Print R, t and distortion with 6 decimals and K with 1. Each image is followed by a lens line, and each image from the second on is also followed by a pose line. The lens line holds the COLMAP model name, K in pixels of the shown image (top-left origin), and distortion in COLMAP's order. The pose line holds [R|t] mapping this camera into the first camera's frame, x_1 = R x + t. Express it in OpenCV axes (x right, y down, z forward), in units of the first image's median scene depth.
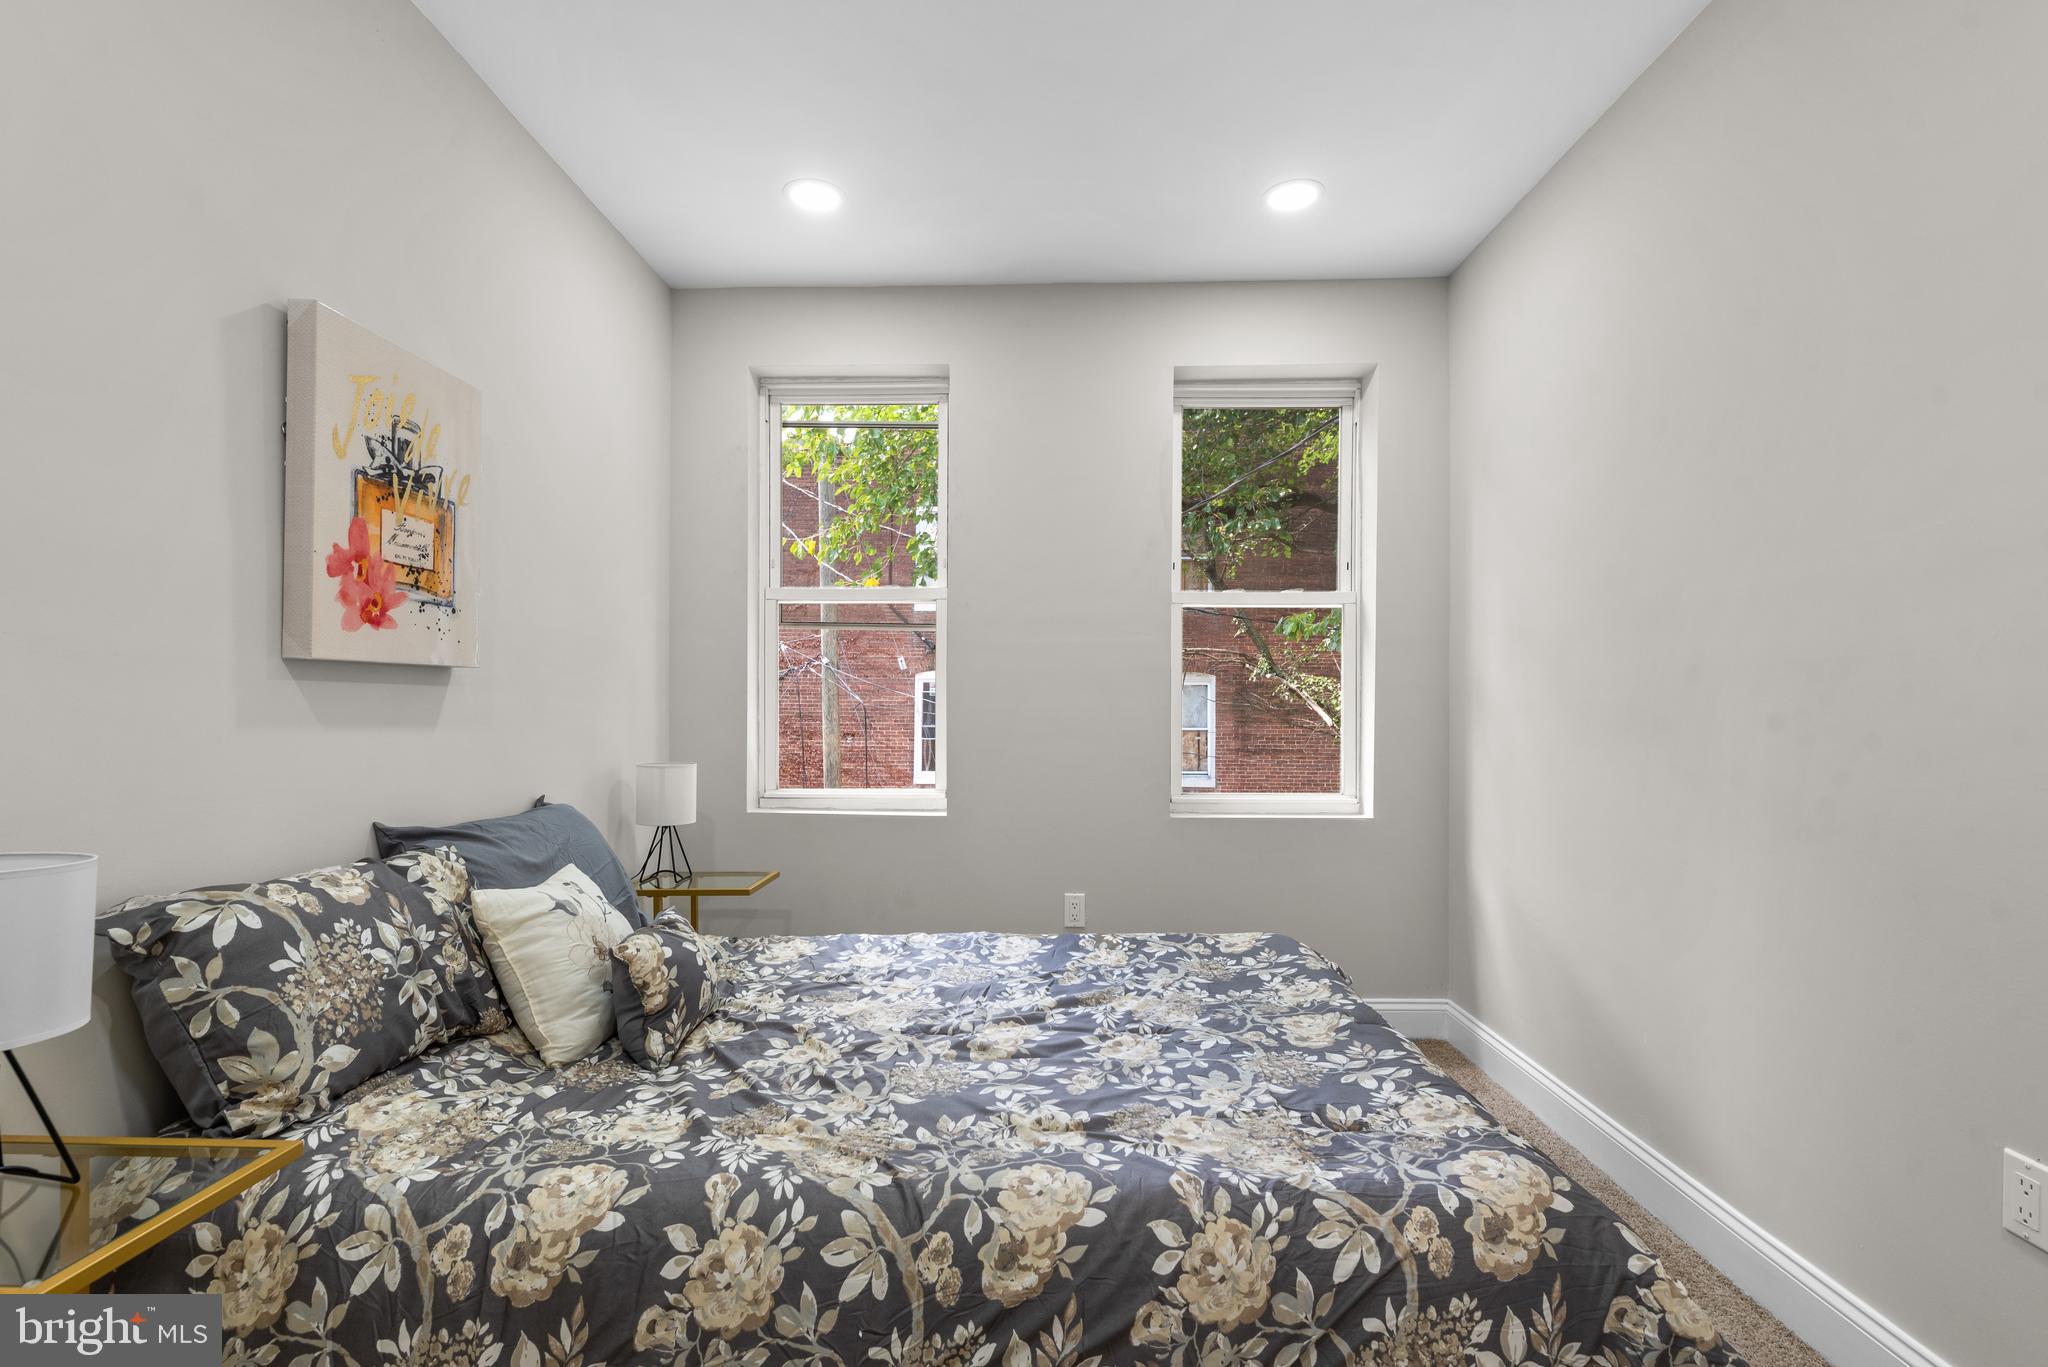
lens RADIAL K [[913.3, 0, 1037.7], [0, 913.3, 712.5], [0, 0, 1]] dist [0.001288, -0.001656]
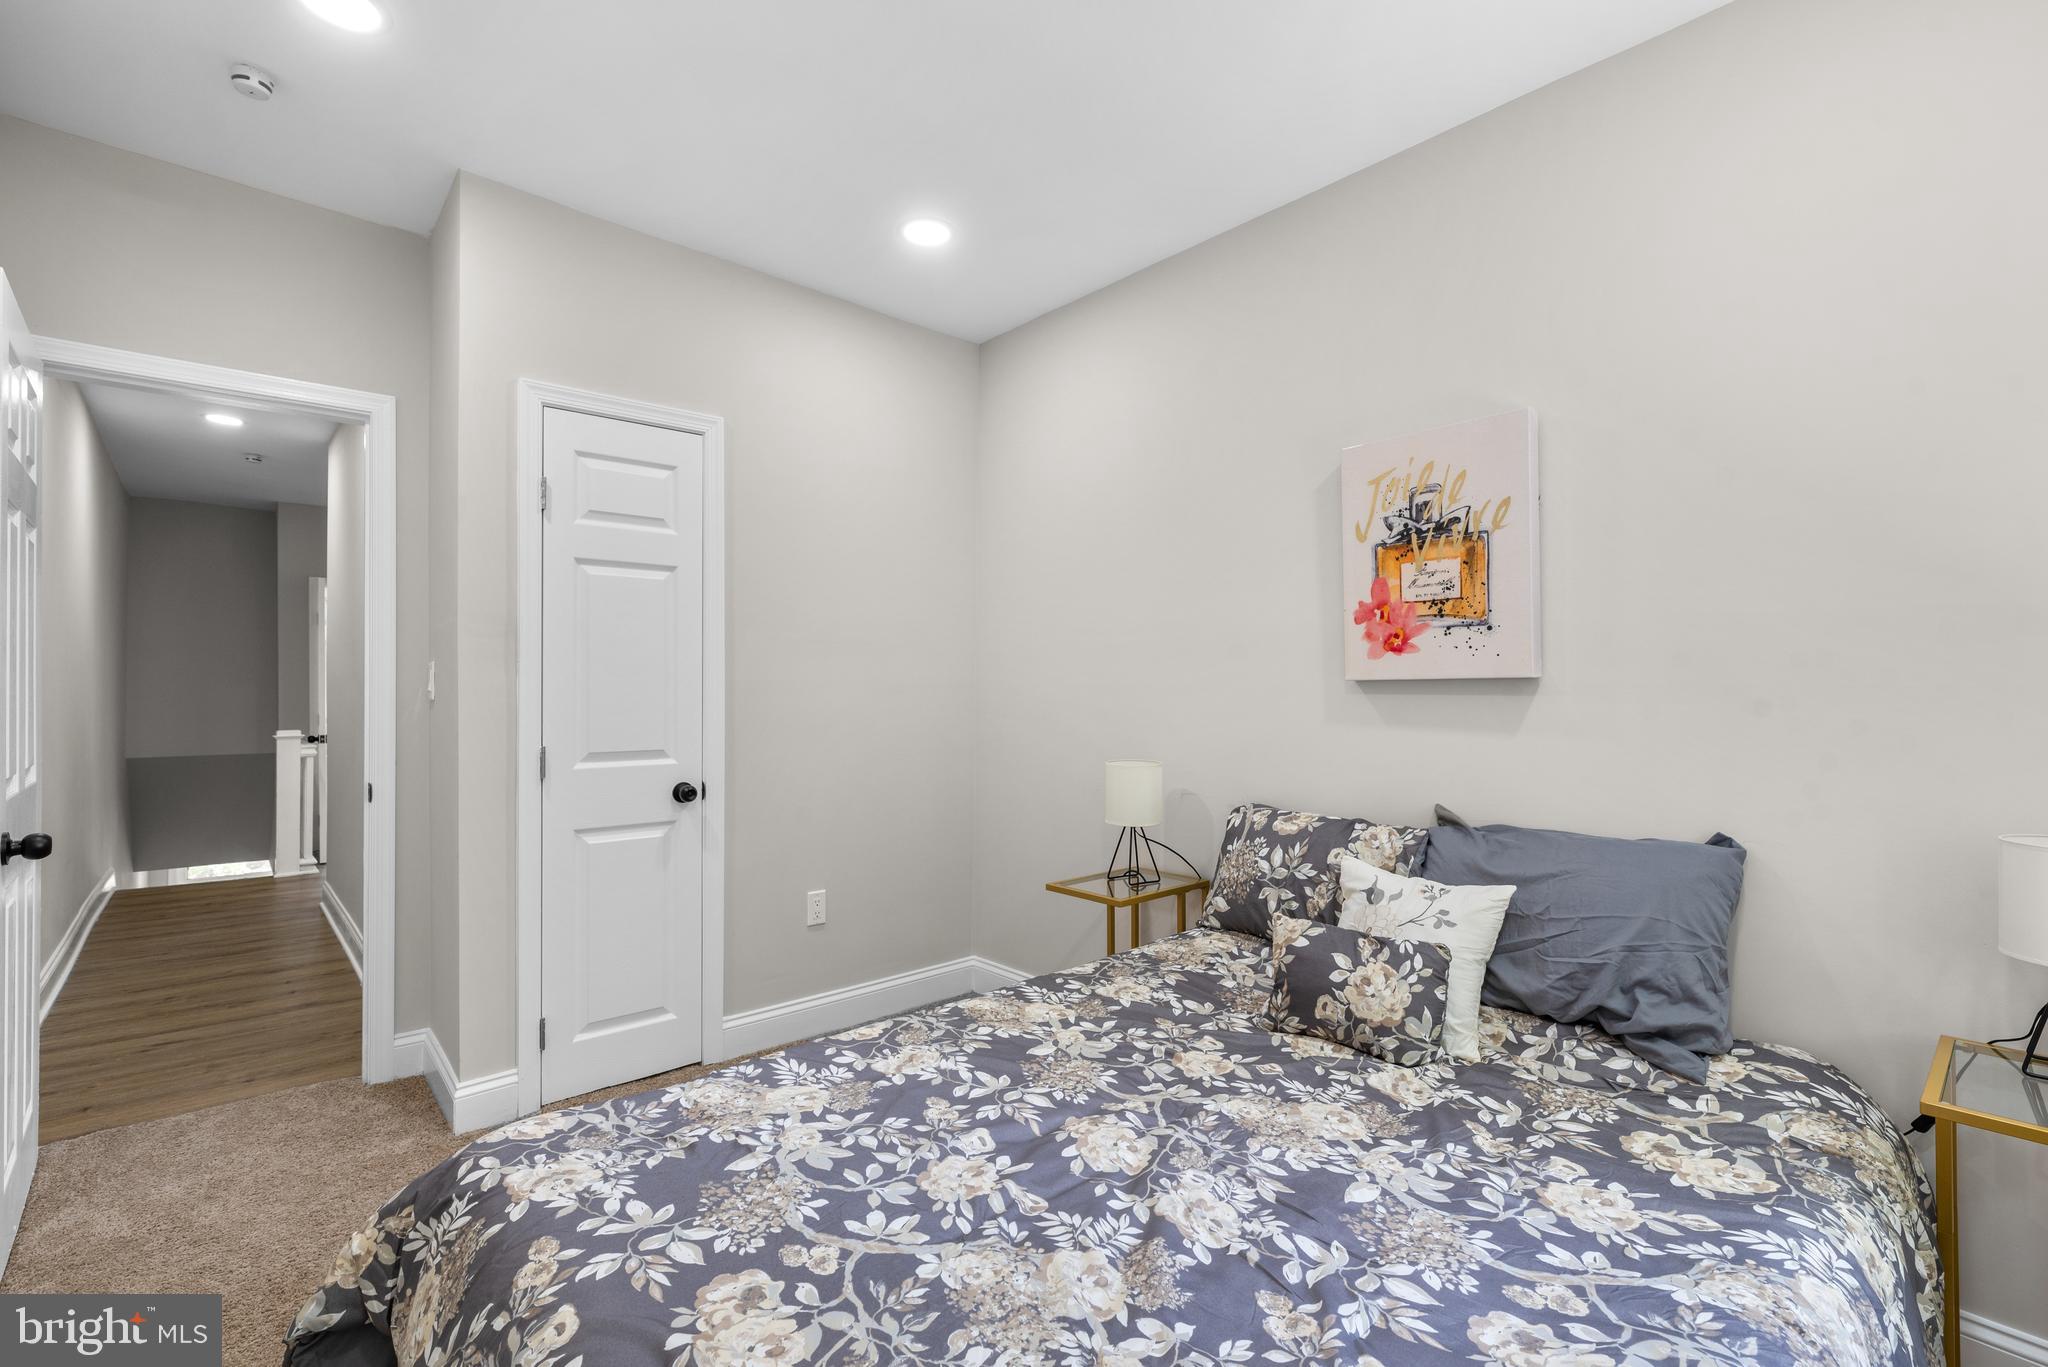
lens RADIAL K [[913.3, 0, 1022.0], [0, 913.3, 689.2], [0, 0, 1]] dist [0.001288, -0.001656]
pose [[-0.739833, -0.006608, -0.672758, 0.613862], [-0.010201, 0.999947, 0.001396, -0.039350], [0.672713, 0.007895, -0.739861, 1.701093]]
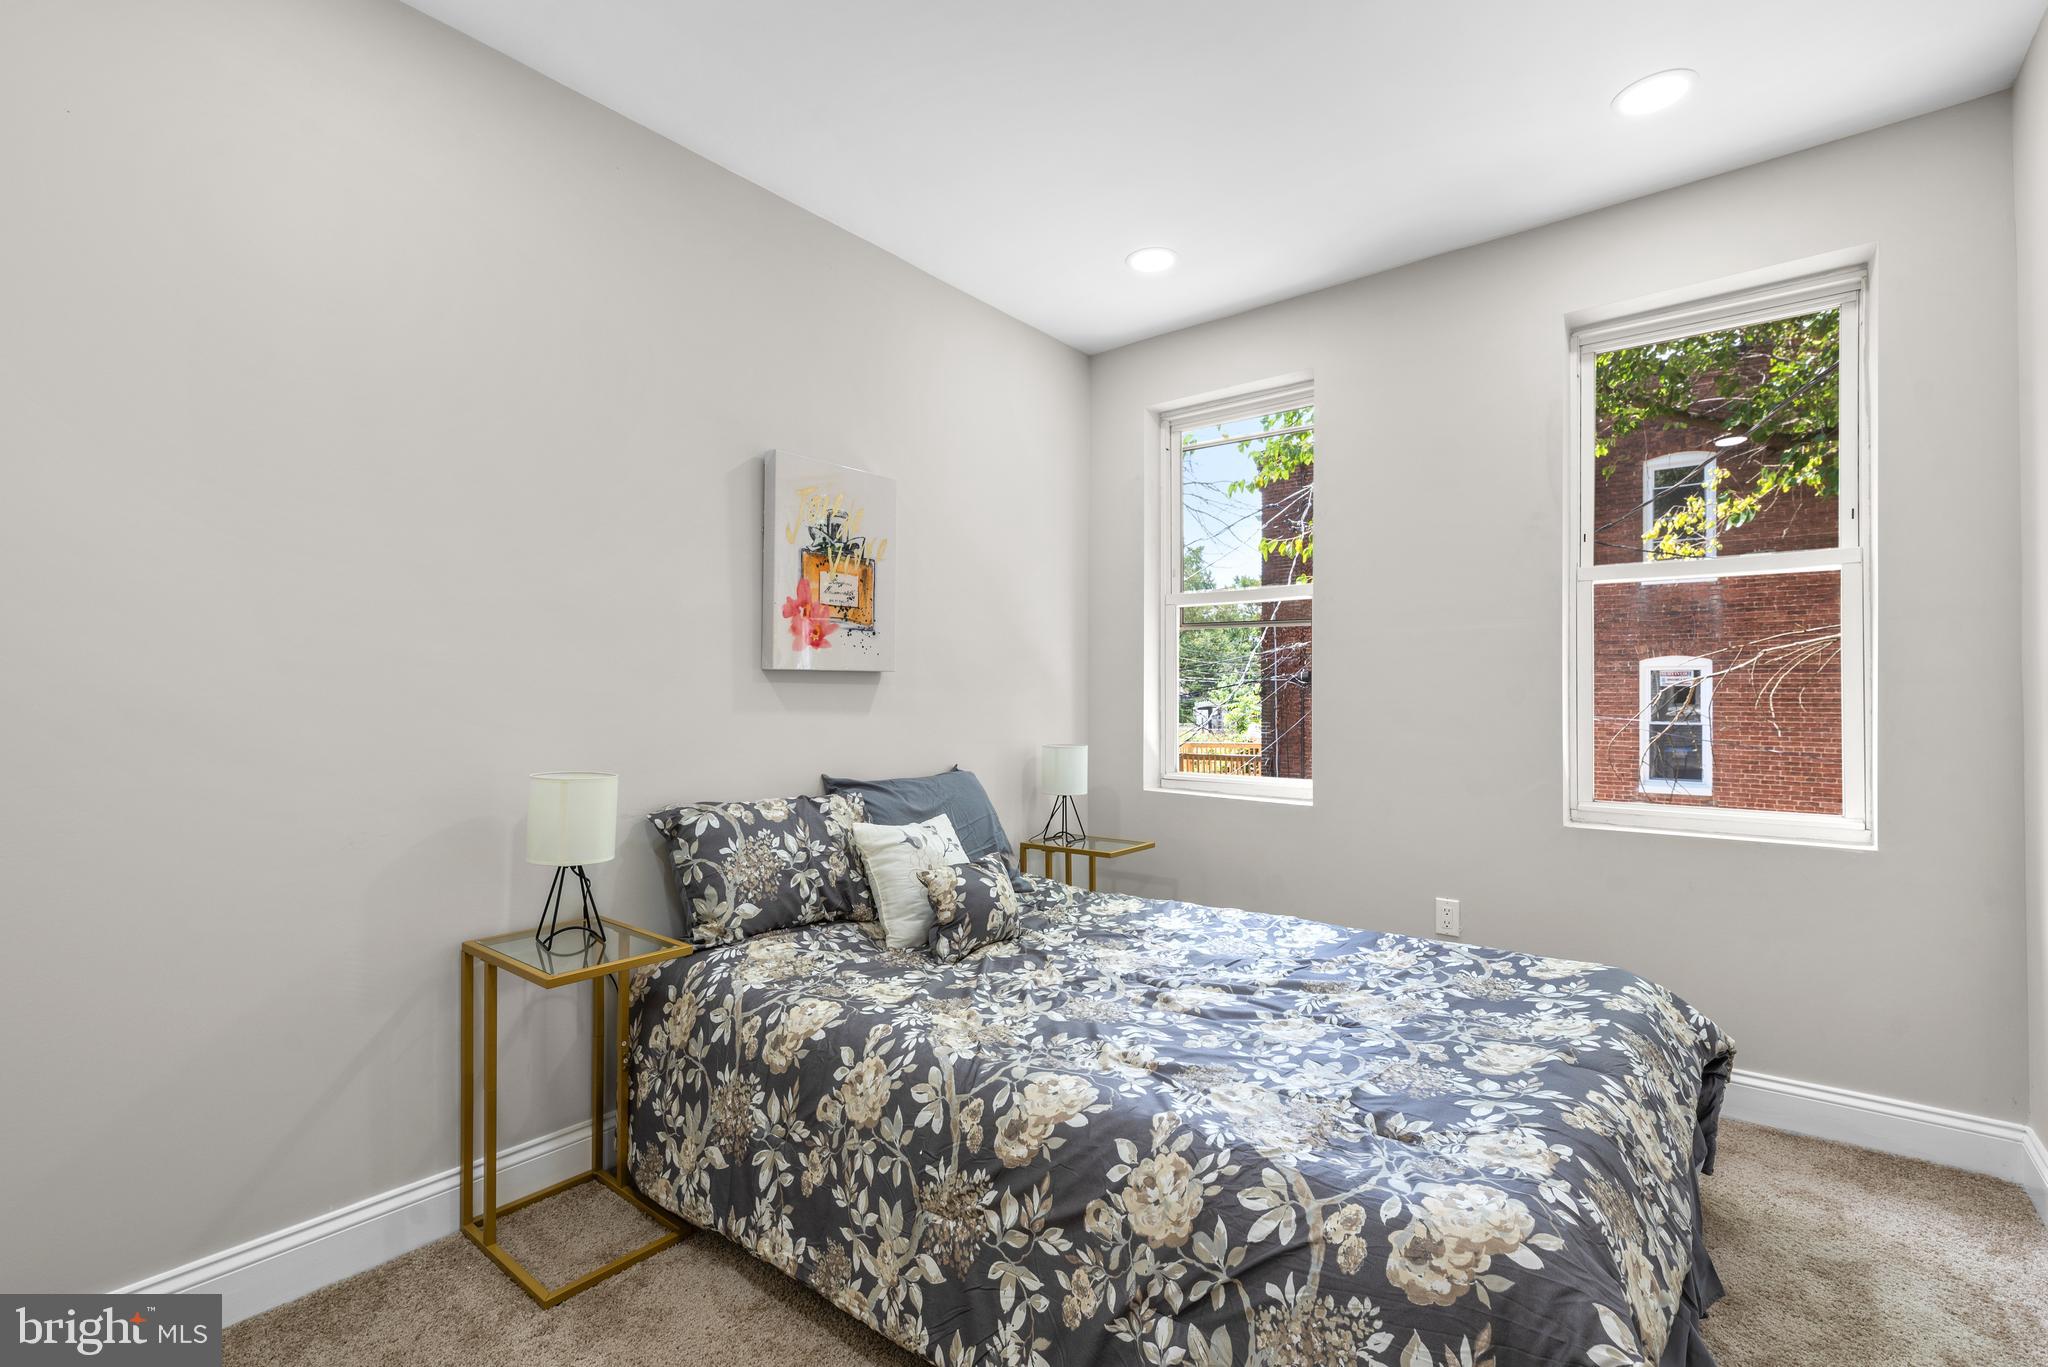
lens RADIAL K [[913.3, 0, 1036.1], [0, 913.3, 681.8], [0, 0, 1]] dist [0.001288, -0.001656]
pose [[0.796549, -0.009764, -0.604495, 0.536482], [-0.005053, 0.999727, -0.022807, -0.001680], [0.604553, 0.021221, 0.796282, -0.008926]]
